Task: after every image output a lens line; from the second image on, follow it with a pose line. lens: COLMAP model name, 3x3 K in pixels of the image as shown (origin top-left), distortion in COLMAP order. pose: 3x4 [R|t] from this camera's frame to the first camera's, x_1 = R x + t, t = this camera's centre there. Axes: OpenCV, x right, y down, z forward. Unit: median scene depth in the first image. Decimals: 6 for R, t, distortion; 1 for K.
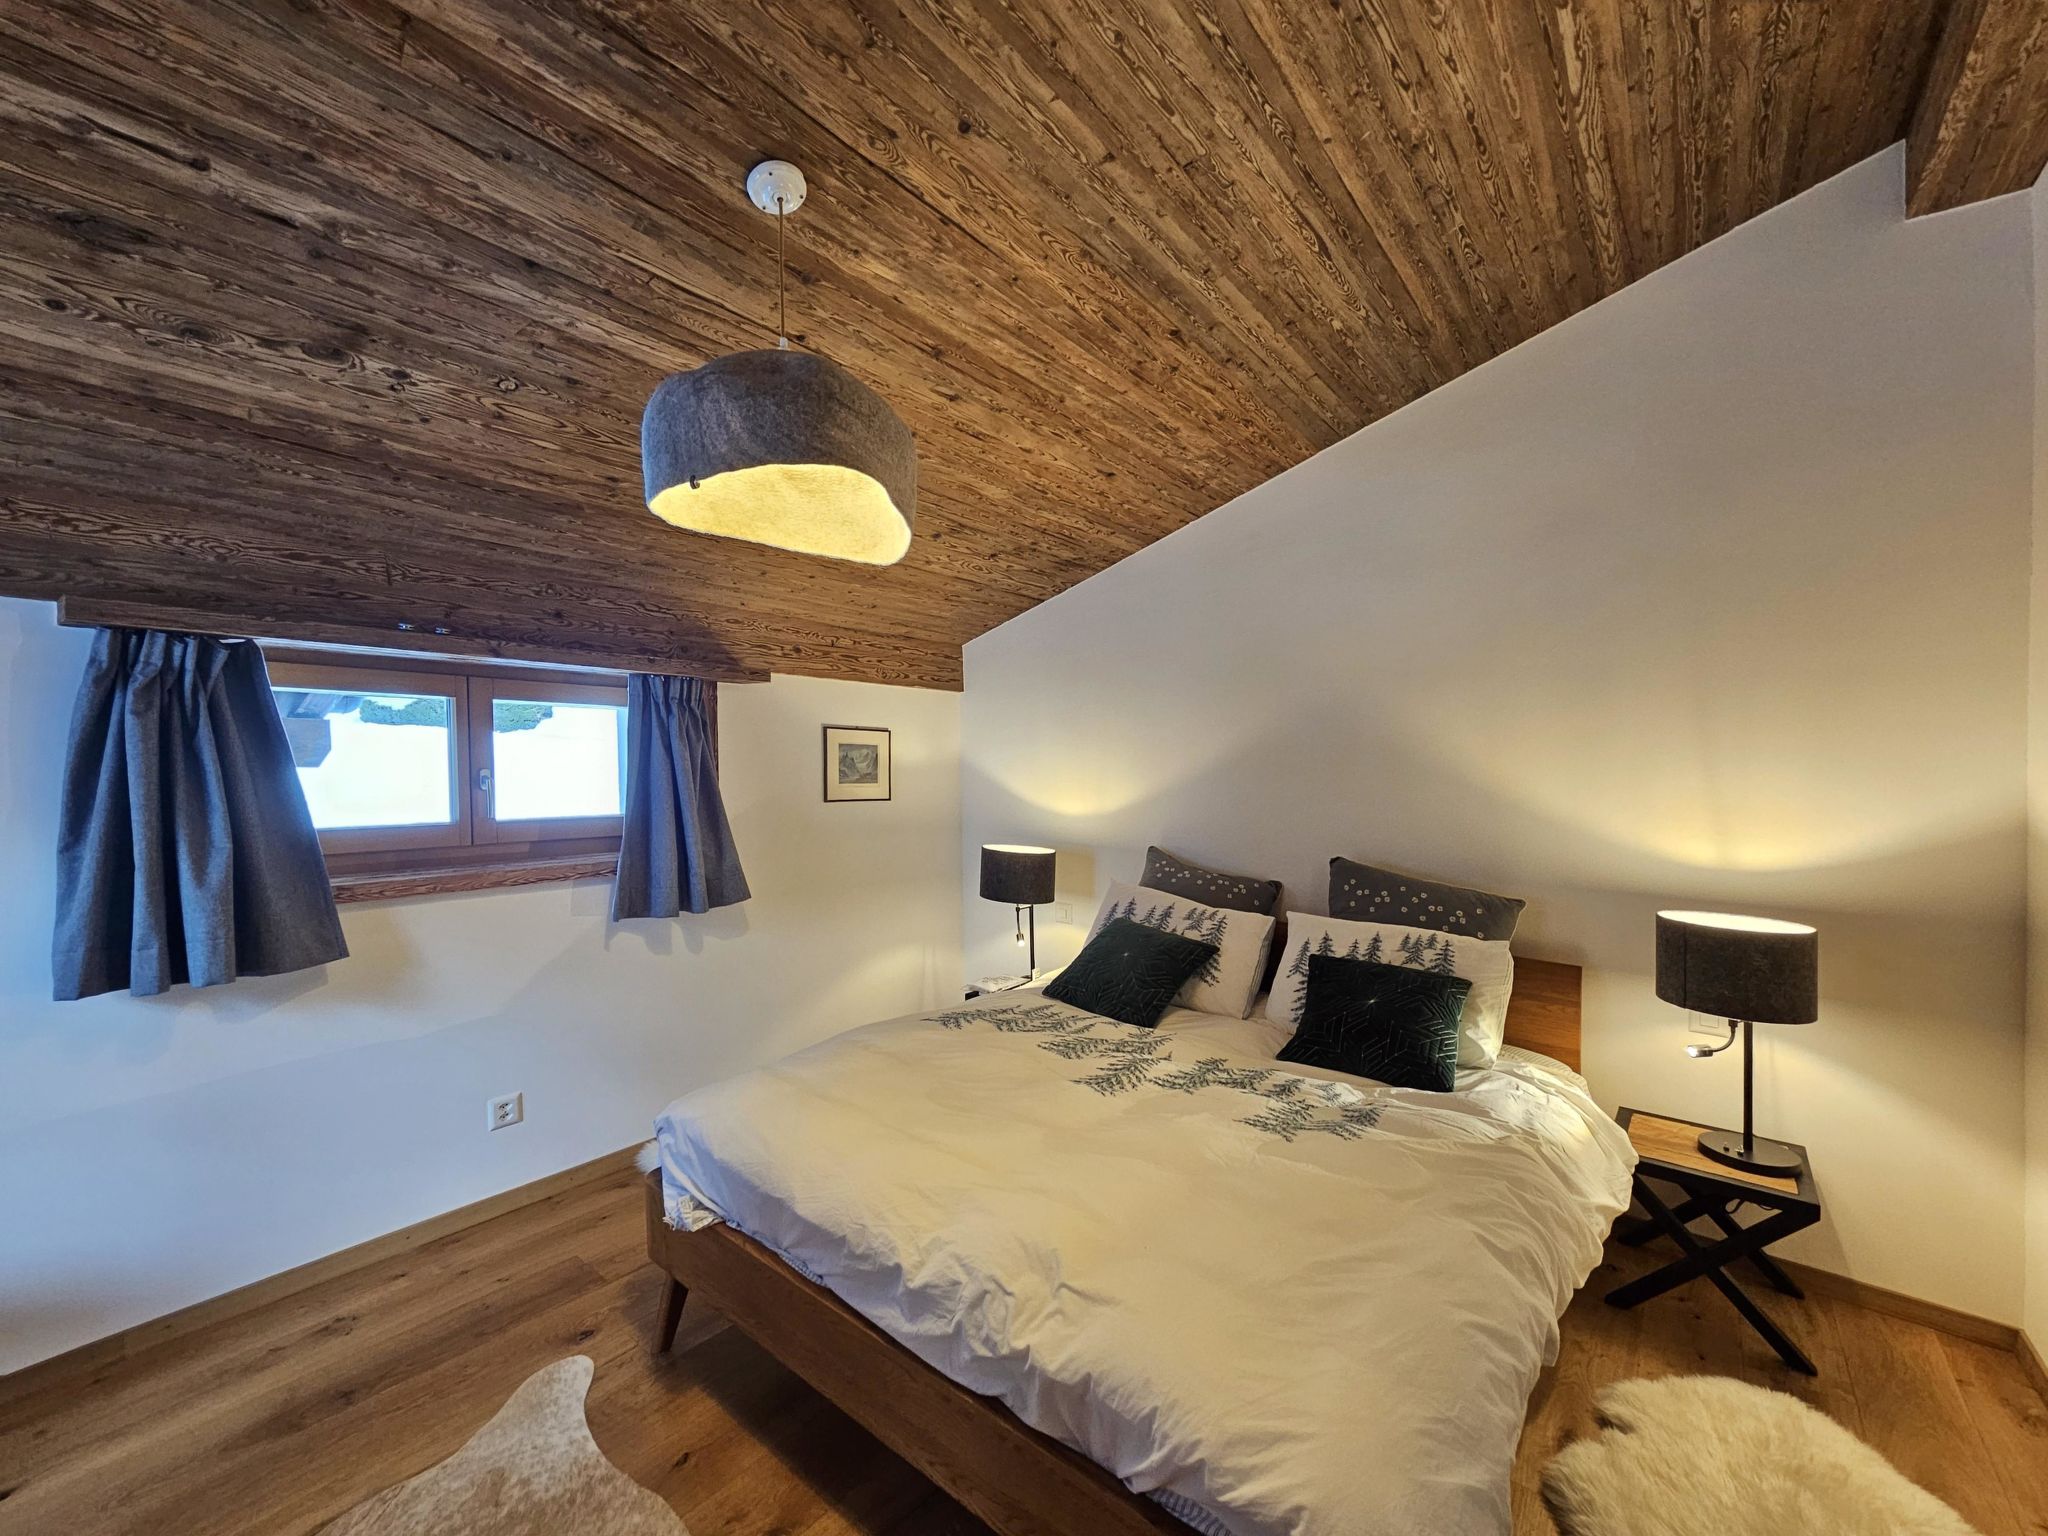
lens RADIAL K [[811.6, 0, 1022.8], [0, 811.6, 781.1], [0, 0, 1]] dist [-0.000674, -0.000274]
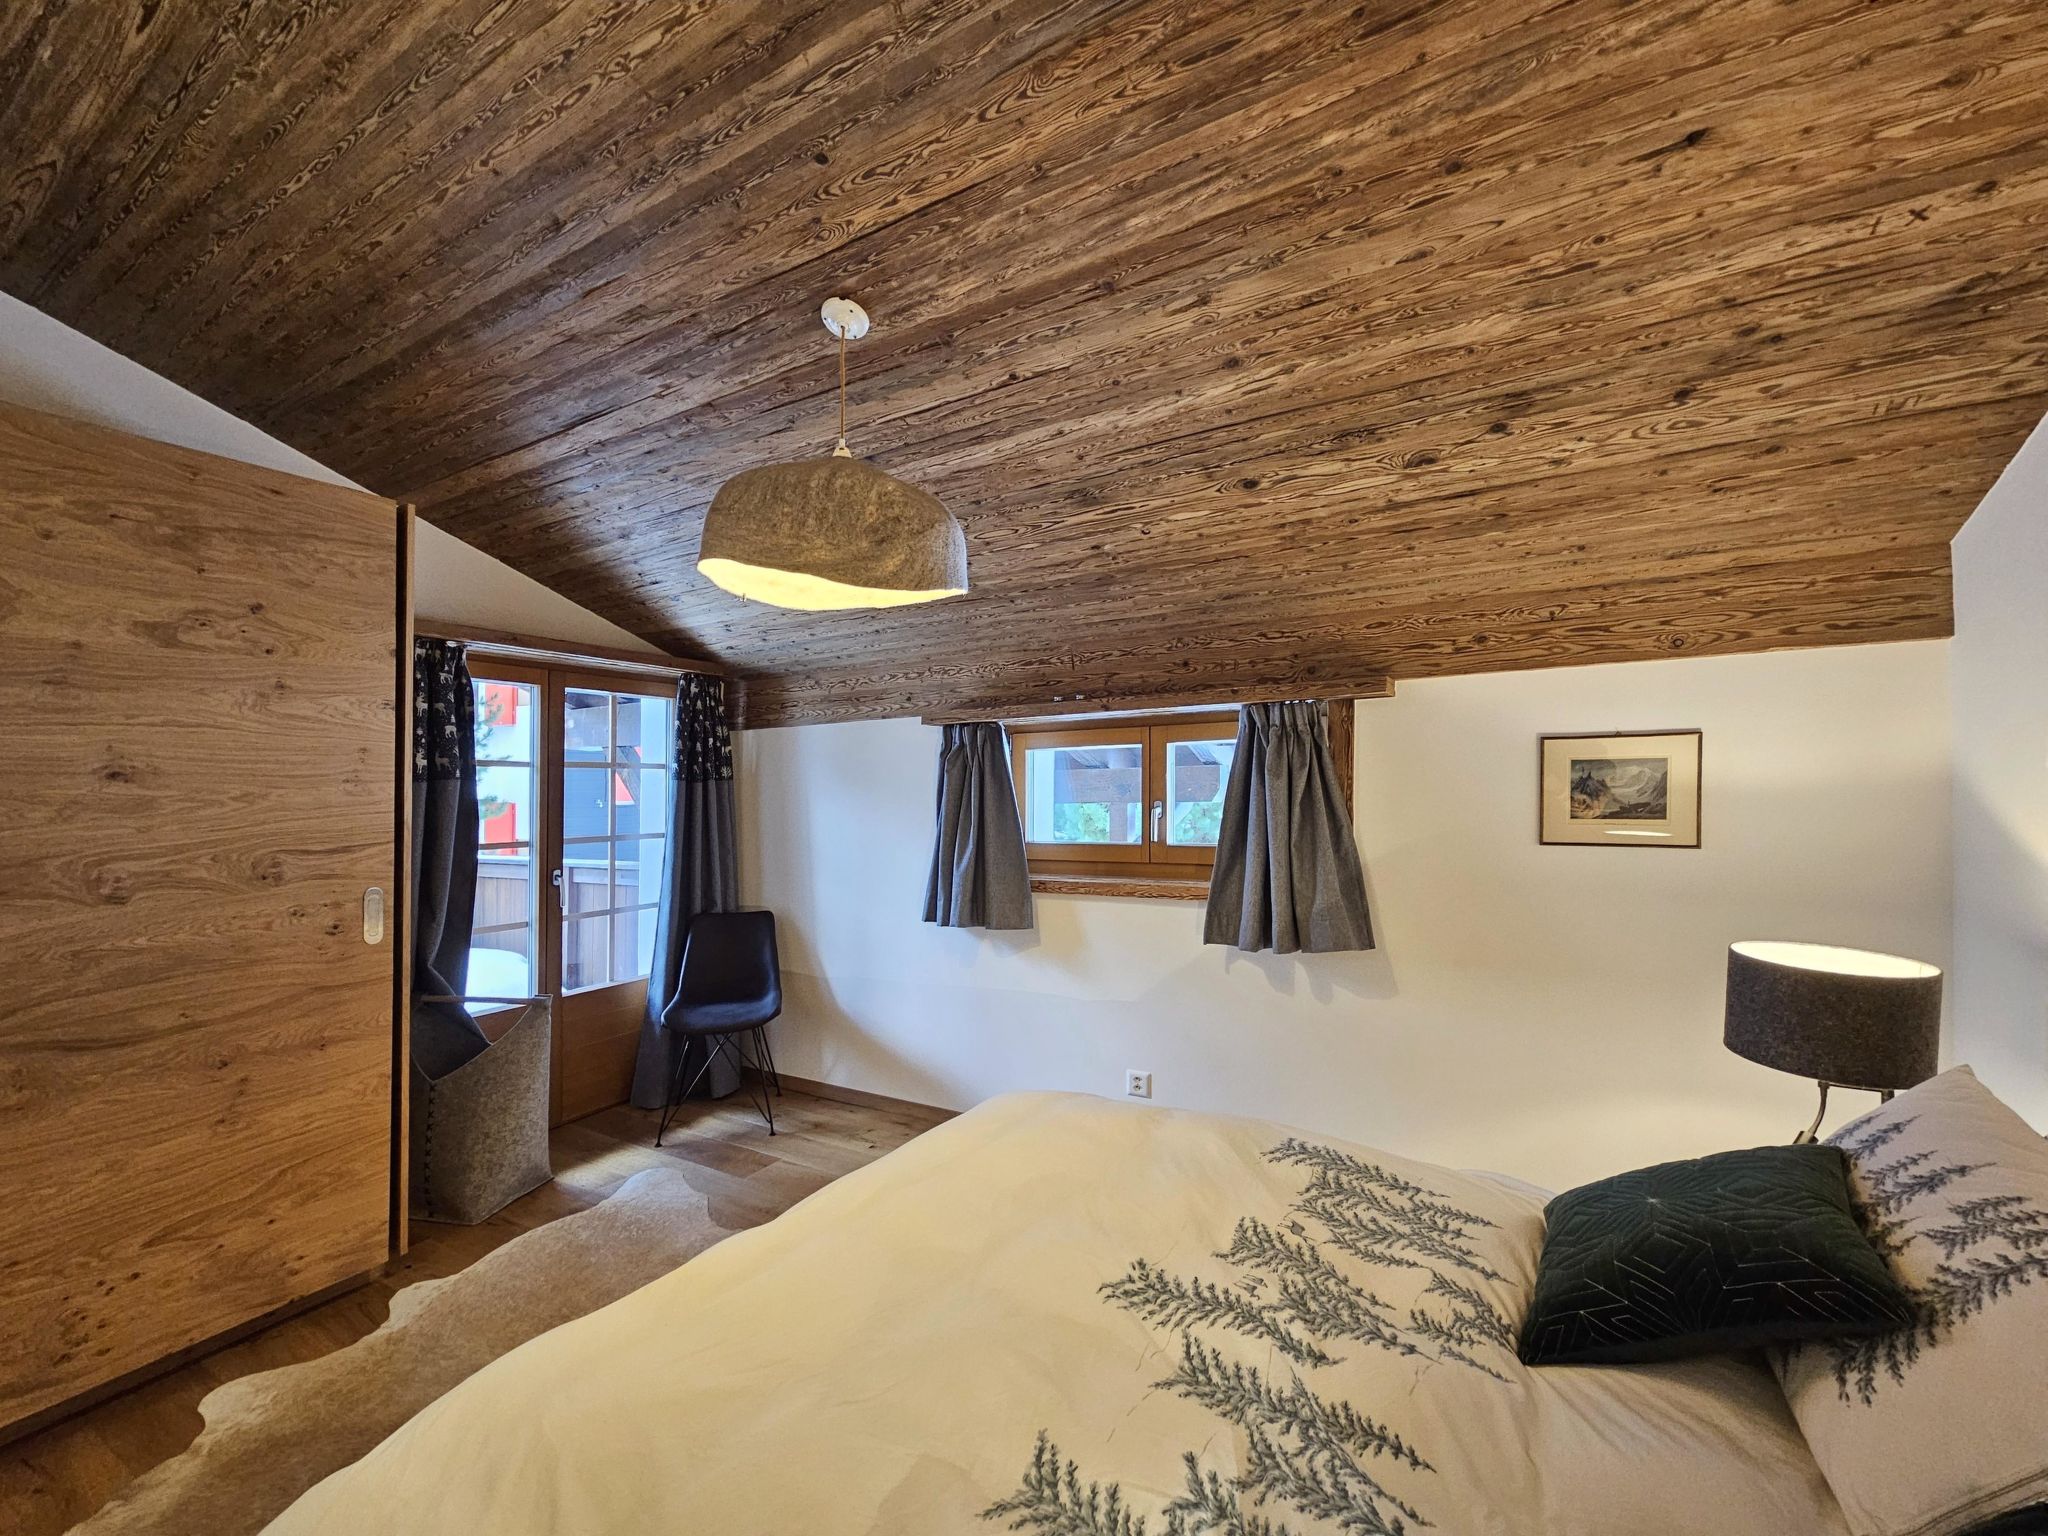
lens RADIAL K [[855.8, 0, 1046.0], [0, 855.8, 803.8], [0, 0, 1]] dist [0.000925, -0.000266]
pose [[0.153736, -0.007761, -0.988081, 0.667704], [-0.012296, 0.999877, -0.009767, 0.004817], [0.988035, 0.013651, 0.153622, 0.733668]]
